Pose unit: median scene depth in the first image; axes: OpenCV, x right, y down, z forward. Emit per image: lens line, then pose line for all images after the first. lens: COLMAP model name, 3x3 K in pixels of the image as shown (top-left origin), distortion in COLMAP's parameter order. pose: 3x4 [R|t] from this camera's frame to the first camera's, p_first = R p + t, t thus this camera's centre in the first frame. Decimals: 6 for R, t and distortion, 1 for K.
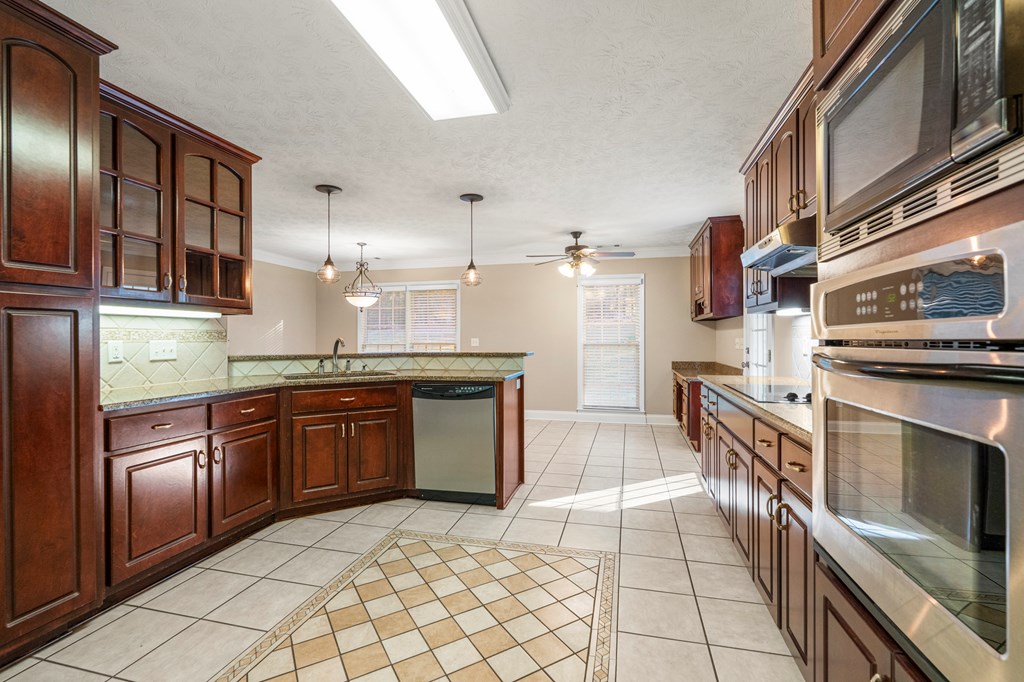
lens RADIAL K [[463.0, 0, 509.6], [0, 463.0, 334.6], [0, 0, 1]] dist [-0.003786, -0.000478]
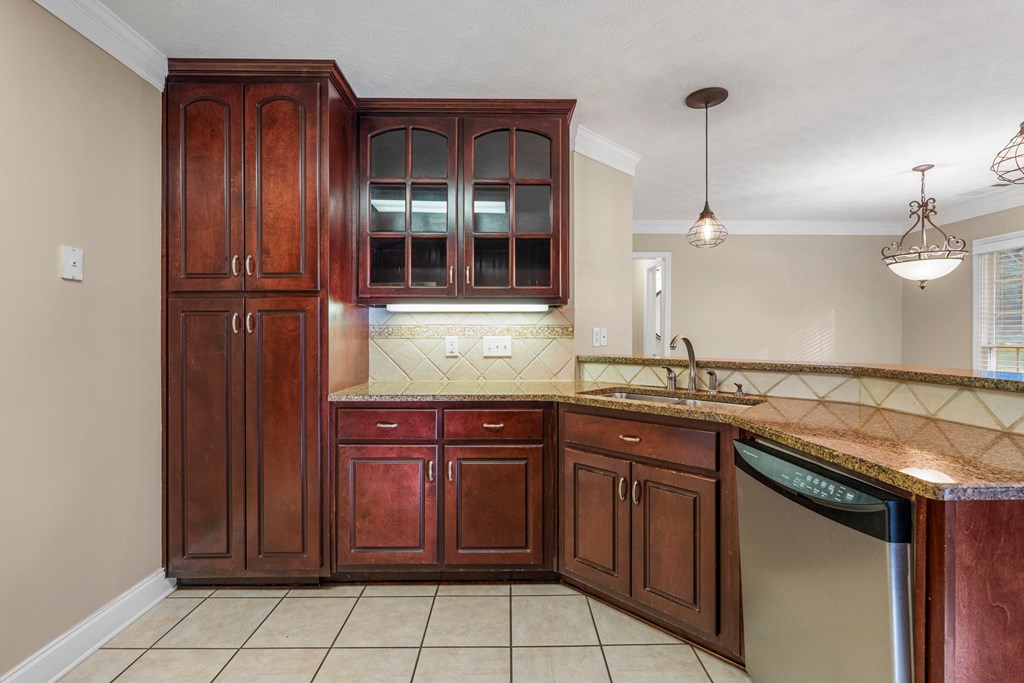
lens RADIAL K [[463.0, 0, 509.6], [0, 463.0, 335.1], [0, 0, 1]] dist [-0.003786, -0.000478]
pose [[0.257174, 0.003969, -0.966357, 0.195474], [0.005558, 0.999969, 0.005587, 0.004204], [0.966349, -0.006808, 0.257144, 0.767207]]
